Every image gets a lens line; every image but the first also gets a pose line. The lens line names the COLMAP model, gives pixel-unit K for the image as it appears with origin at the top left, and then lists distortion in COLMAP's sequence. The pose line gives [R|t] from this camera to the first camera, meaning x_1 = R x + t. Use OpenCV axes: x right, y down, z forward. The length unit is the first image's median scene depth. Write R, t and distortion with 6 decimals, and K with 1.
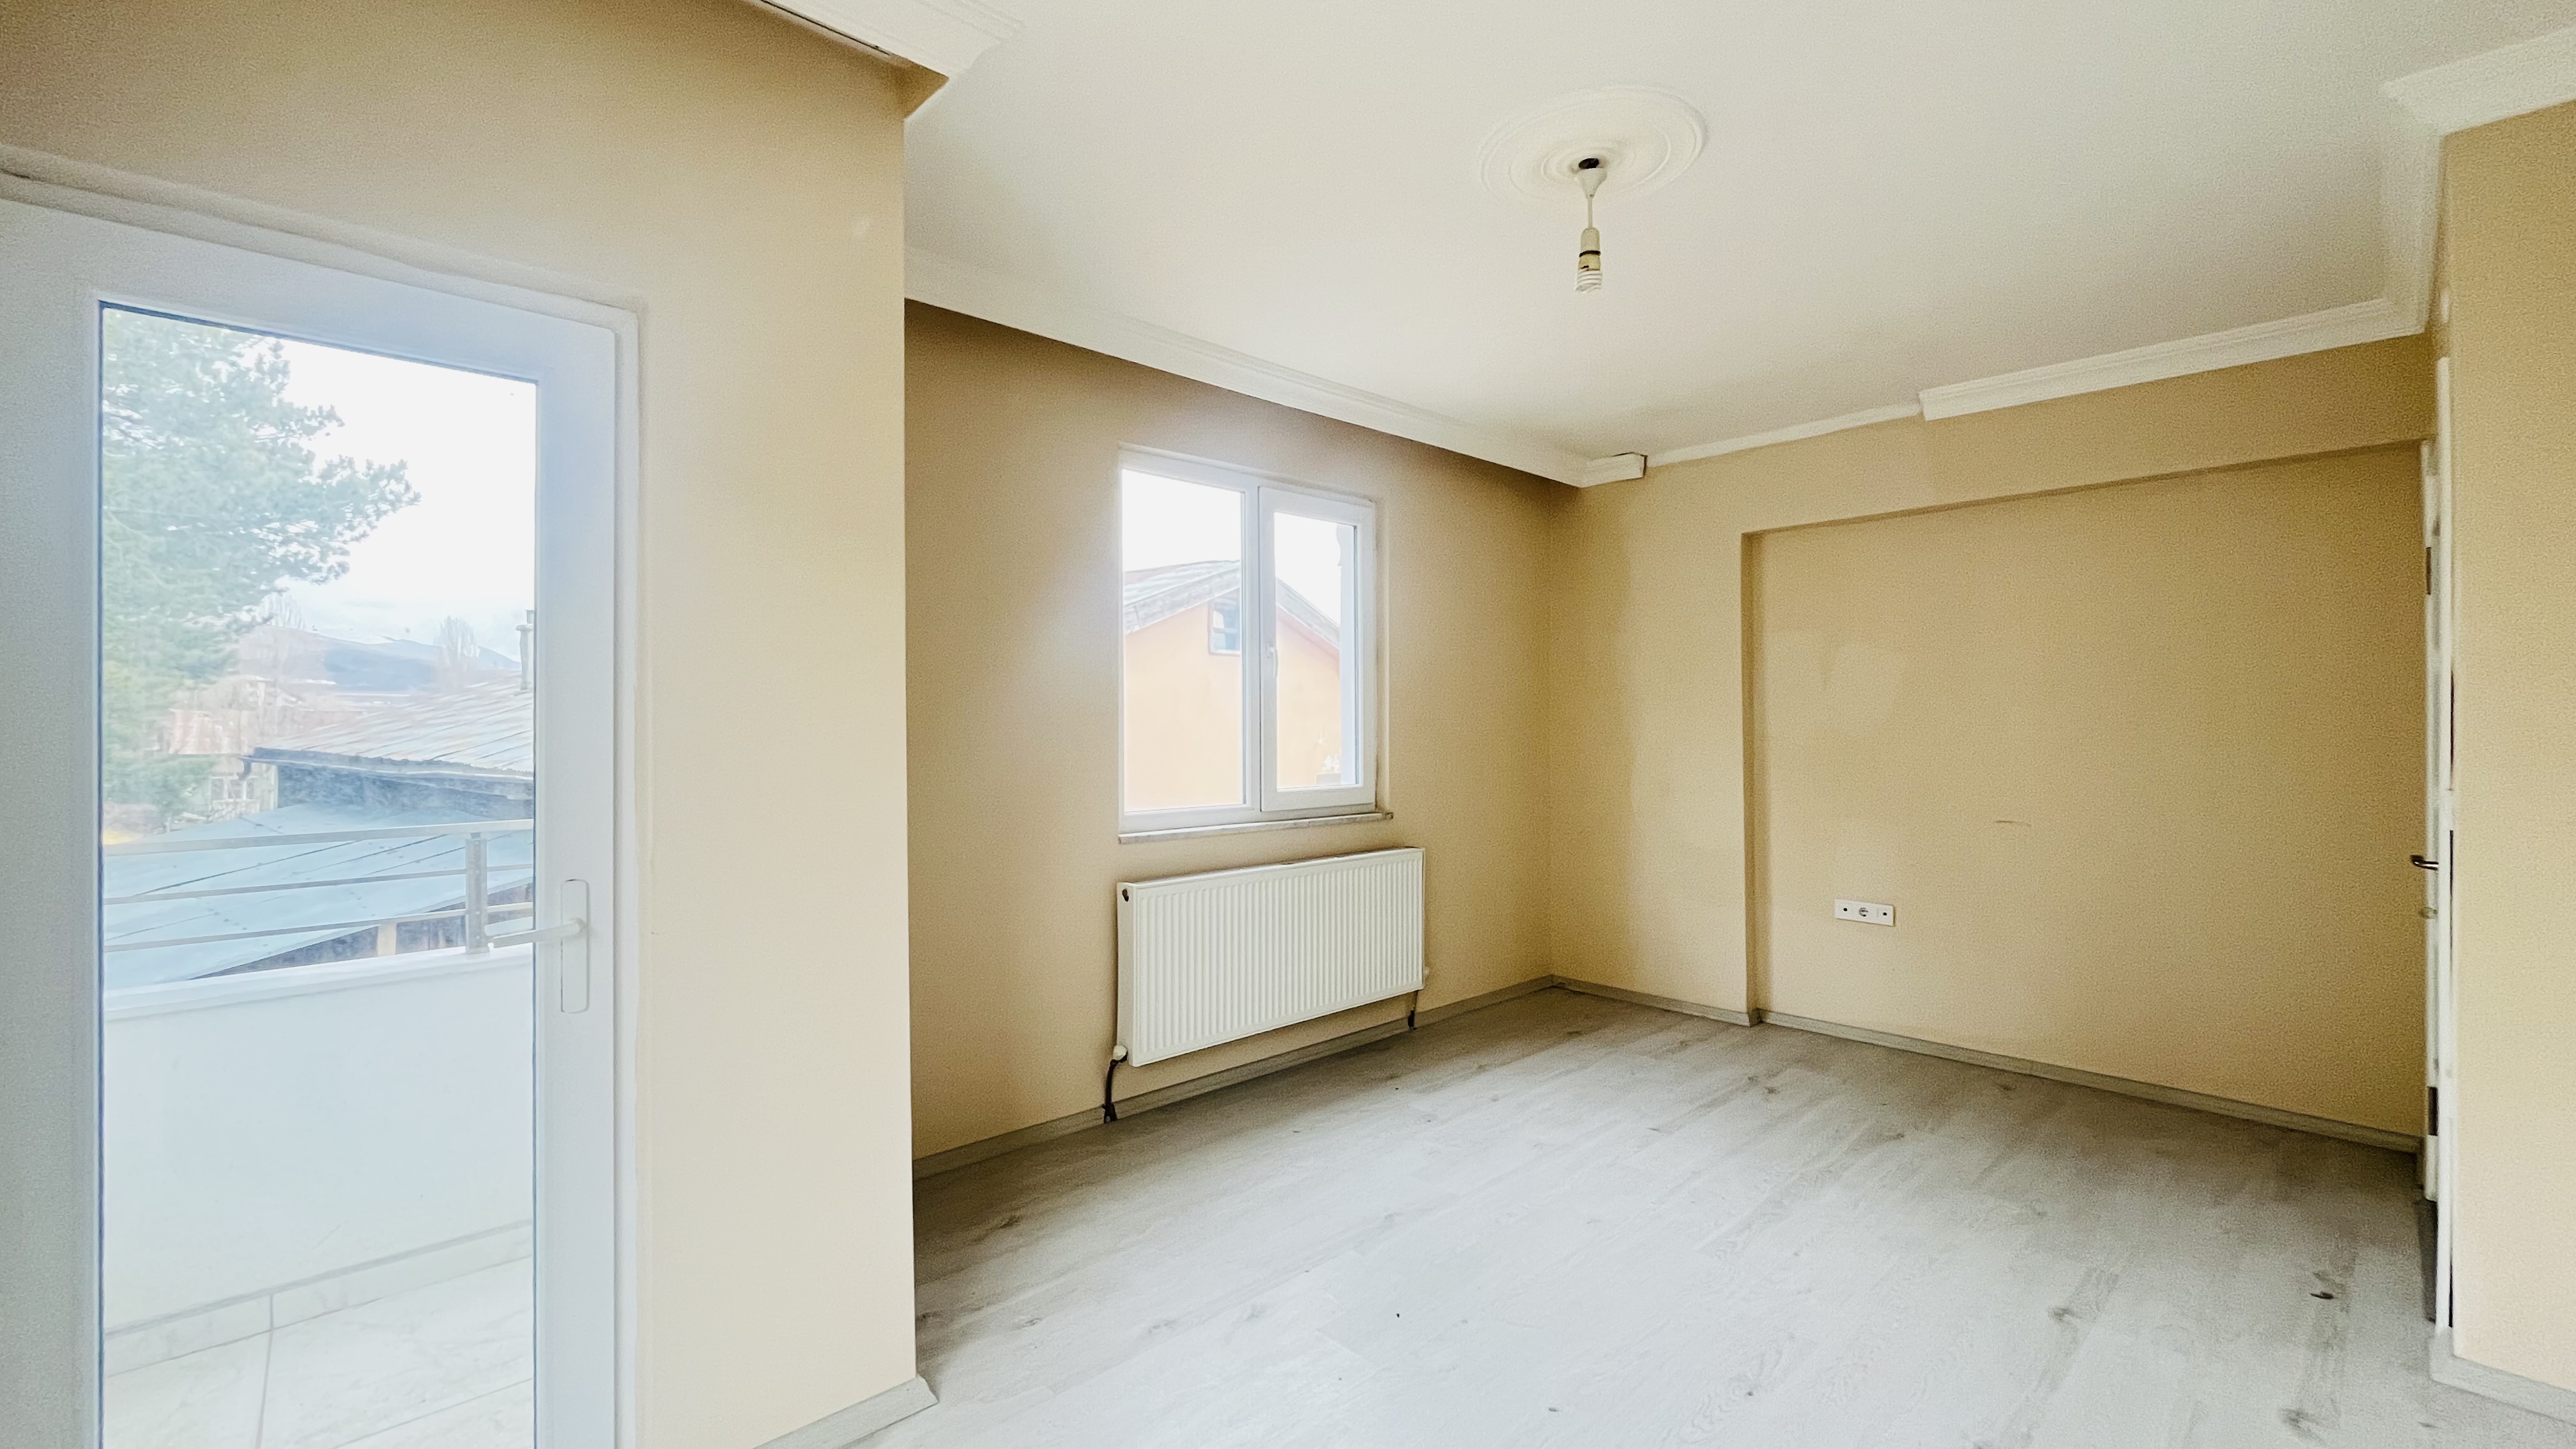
lens RADIAL K [[1030.7, 0, 1288.0], [0, 1030.7, 724.5], [0, 0, 1]] dist [-0.001393, -0.000379]
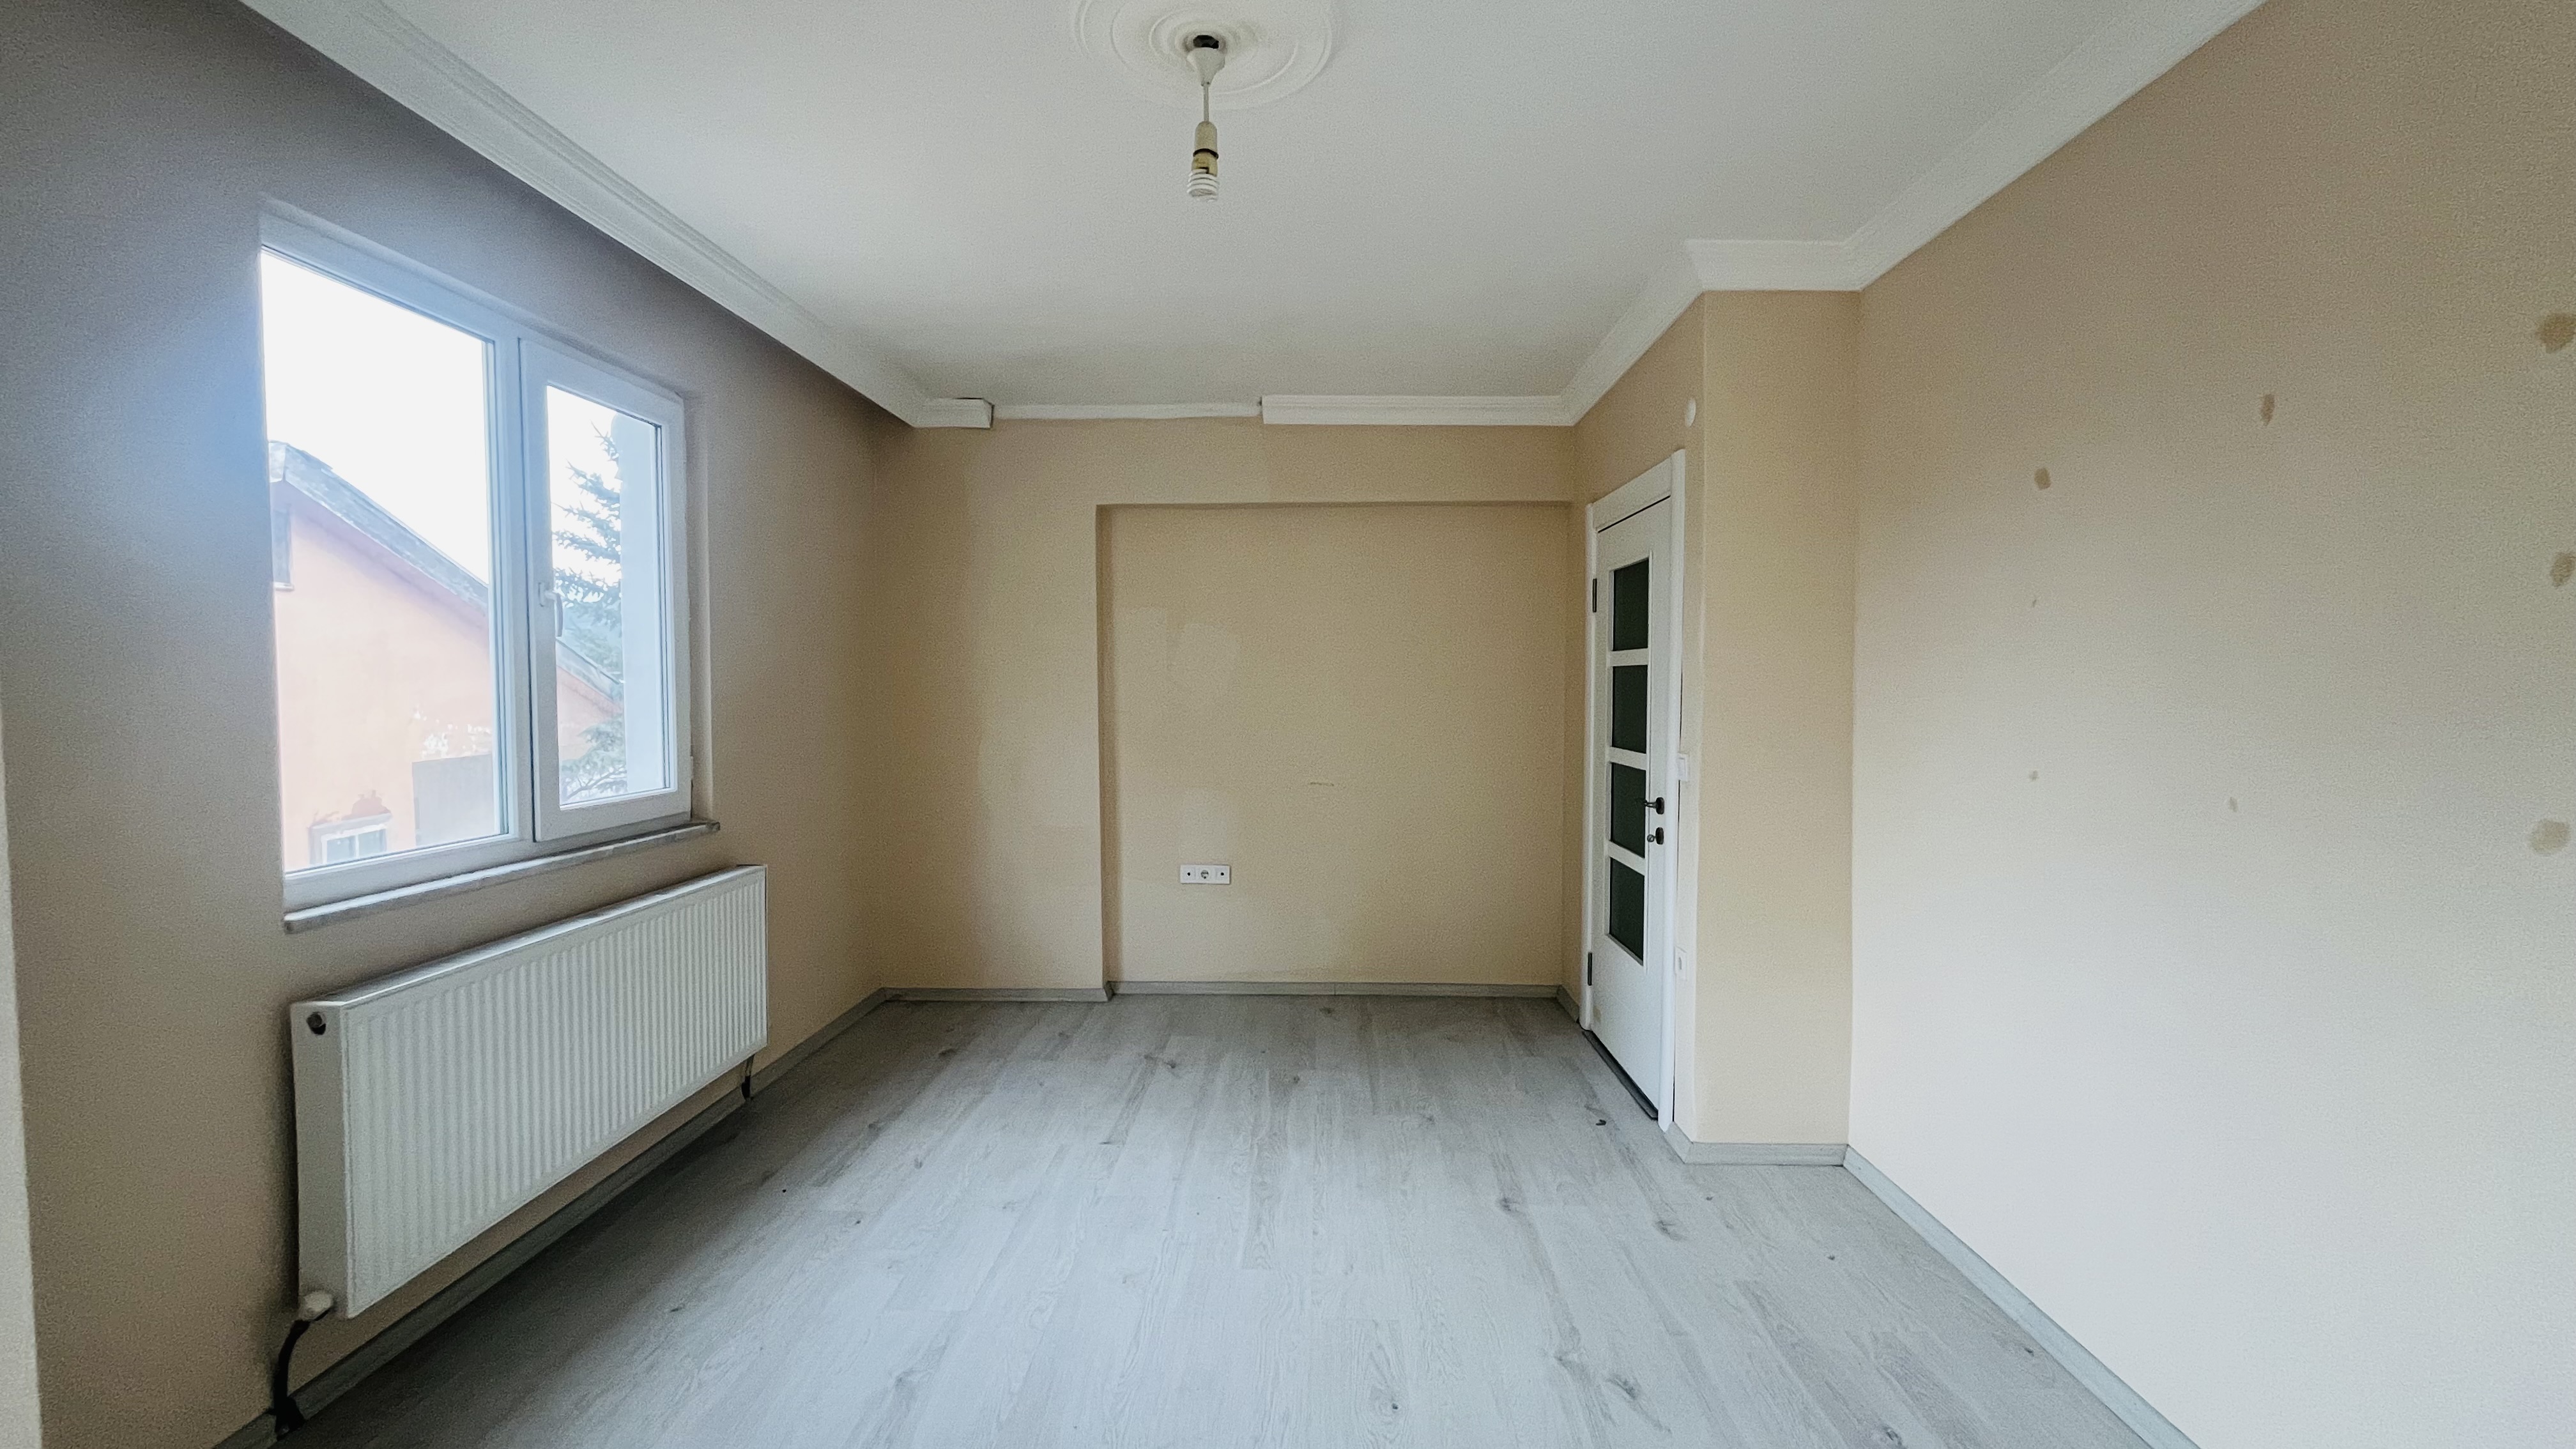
lens RADIAL K [[1030.7, 0, 1288.0], [0, 1030.7, 724.5], [0, 0, 1]] dist [-0.001393, -0.000379]
pose [[0.707215, -0.024648, 0.706569, -0.148697], [-0.001788, 0.999327, 0.036650, -0.015153], [-0.706997, -0.027183, 0.706694, 0.202405]]
